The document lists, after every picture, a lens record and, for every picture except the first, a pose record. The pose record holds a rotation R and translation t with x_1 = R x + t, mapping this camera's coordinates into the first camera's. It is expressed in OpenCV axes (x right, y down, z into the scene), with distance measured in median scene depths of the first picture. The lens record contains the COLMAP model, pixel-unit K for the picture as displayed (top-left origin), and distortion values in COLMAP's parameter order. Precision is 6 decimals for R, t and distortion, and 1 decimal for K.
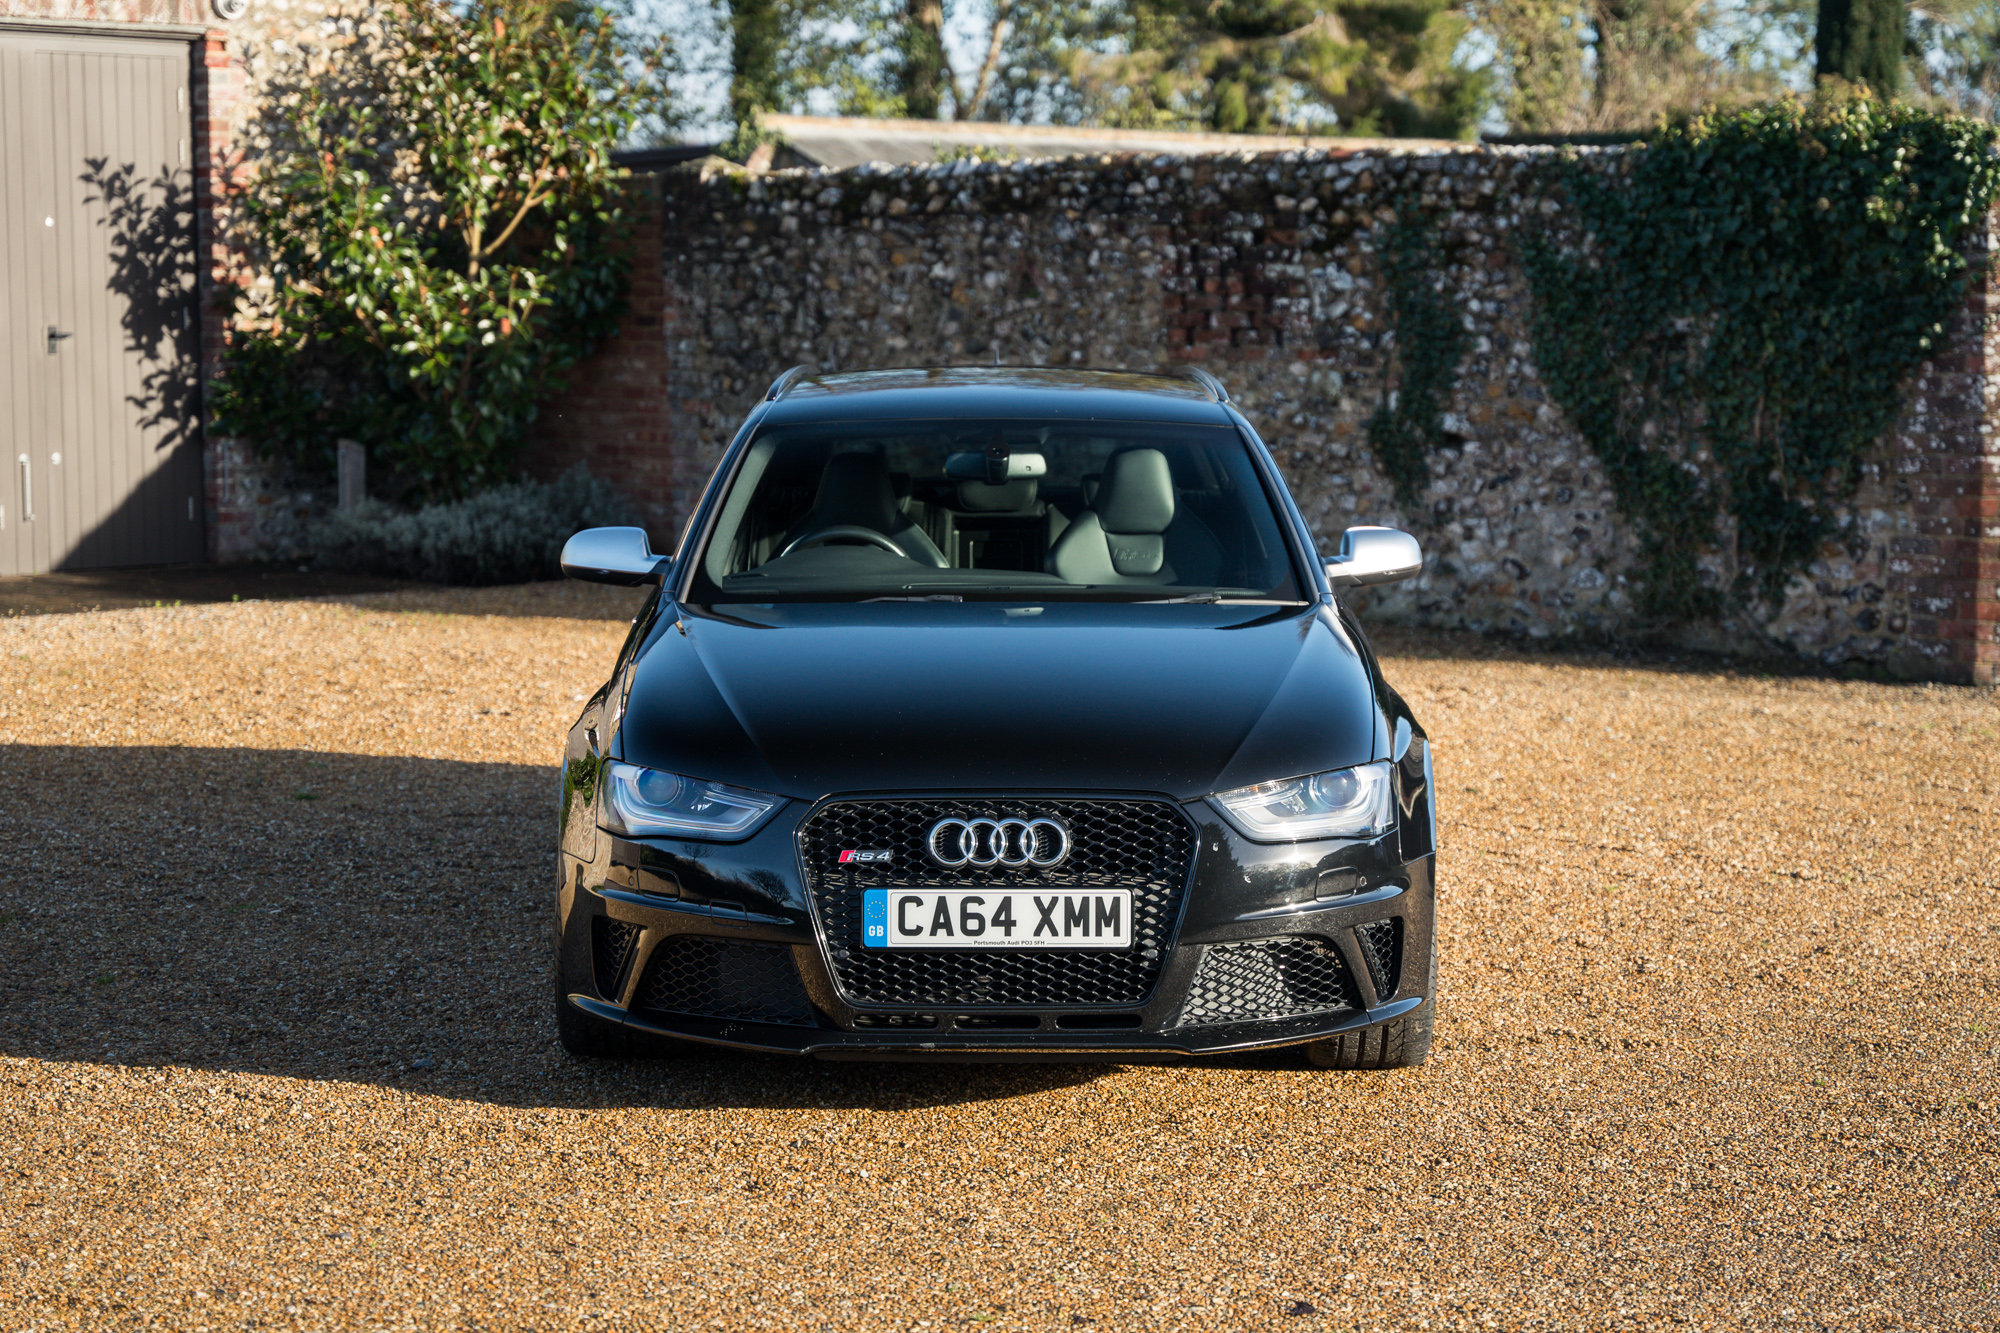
lens RADIAL K [[4099.9, 0, 1000.0], [0, 4099.9, 666.5], [0, 0, 1]] dist [0.101295, 0.037834]
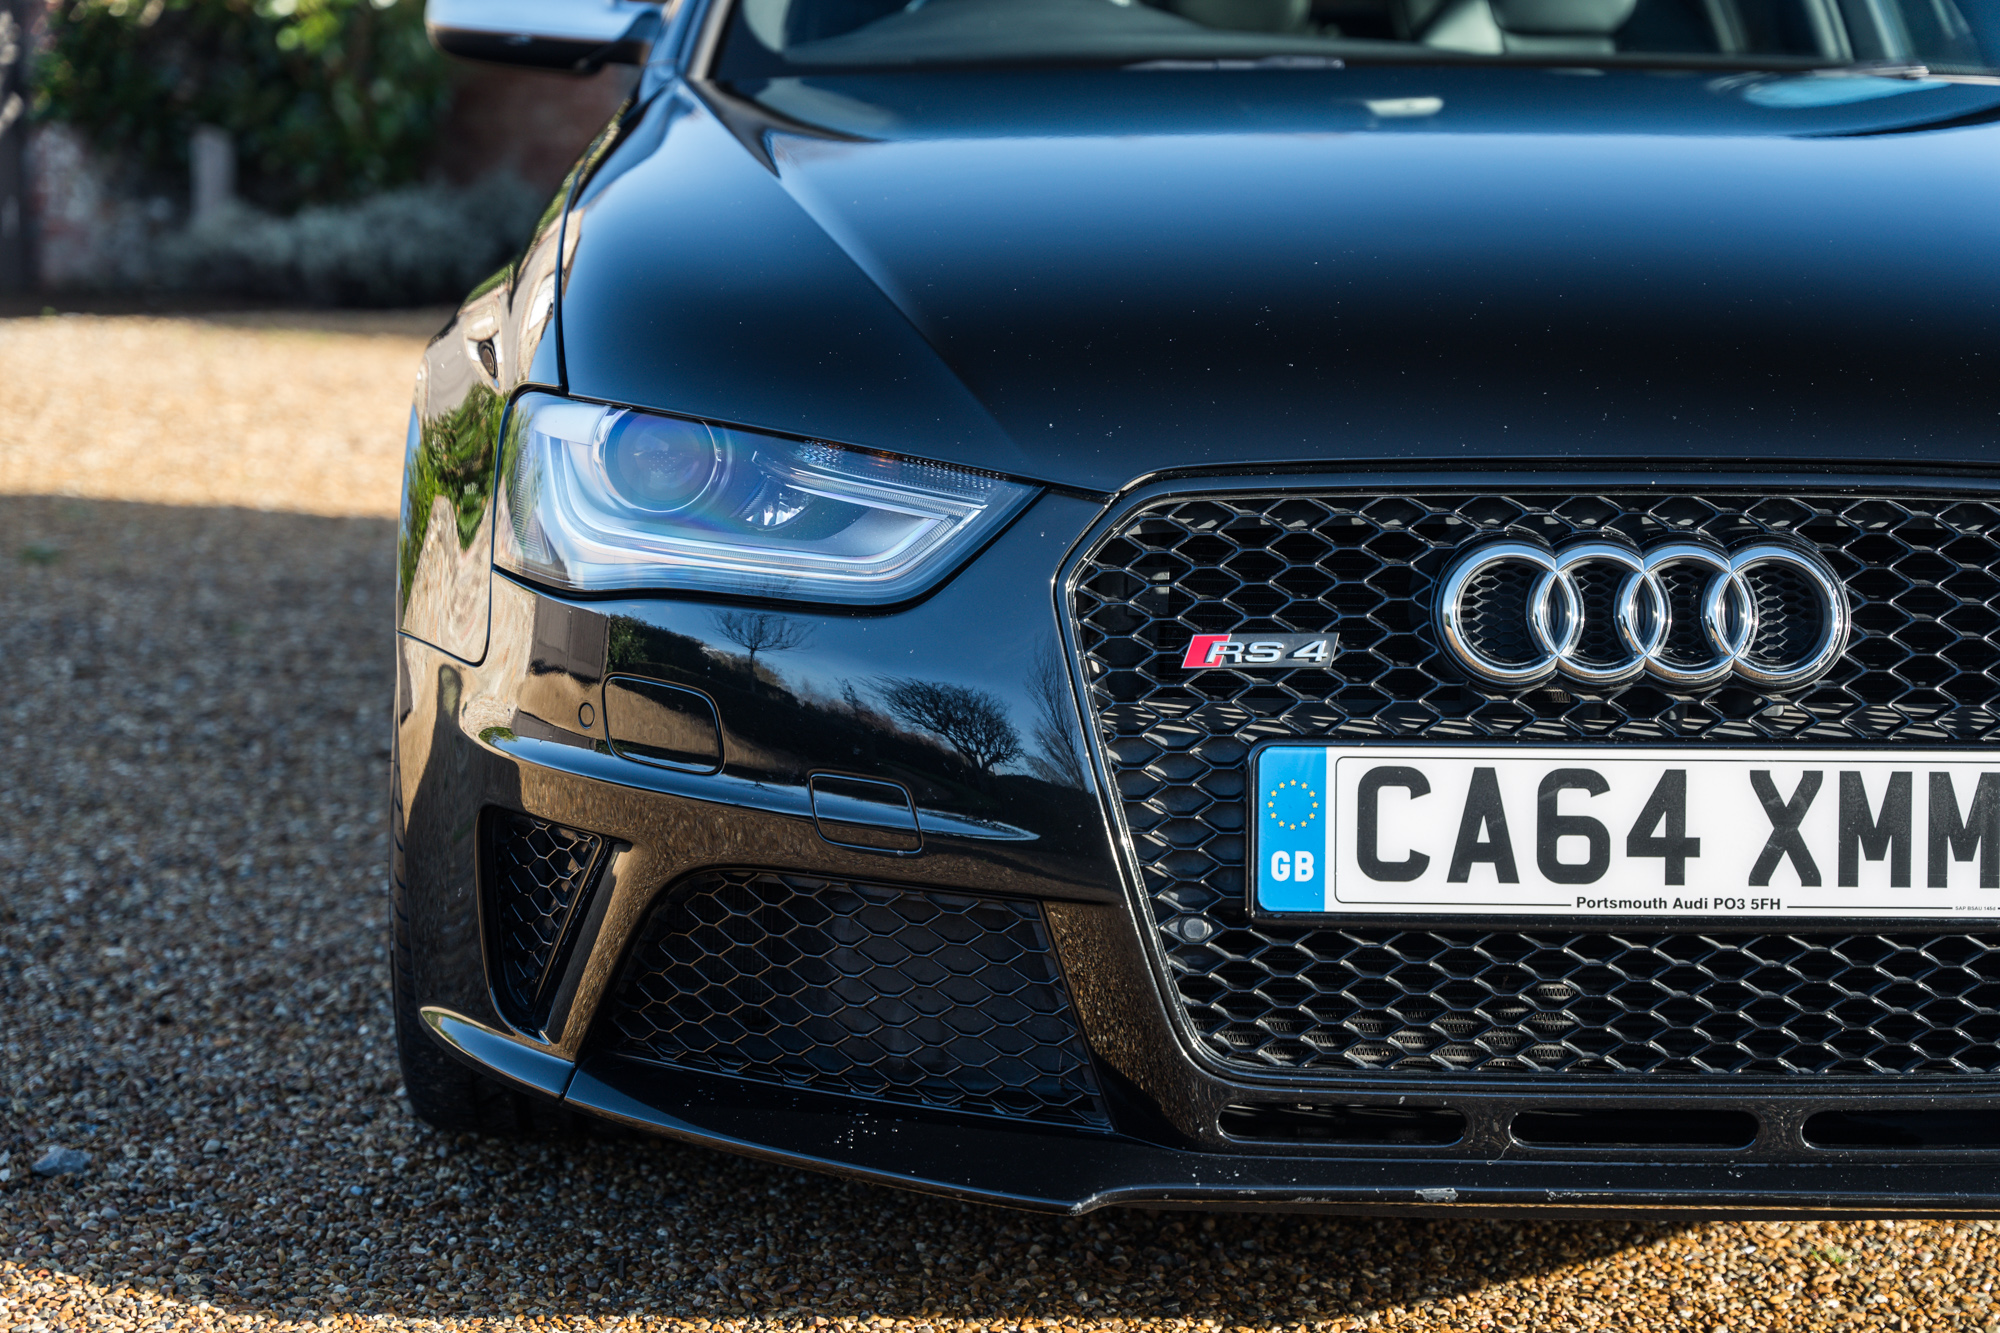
lens RADIAL K [[4099.9, 0, 1000.0], [0, 4099.9, 666.5], [0, 0, 1]] dist [0.101295, 0.037834]
pose [[0.999853, 0.006984, 0.015679, -0.060331], [-0.007694, 0.998924, 0.045739, 0.031782], [-0.015343, -0.045853, 0.998830, 0.652088]]
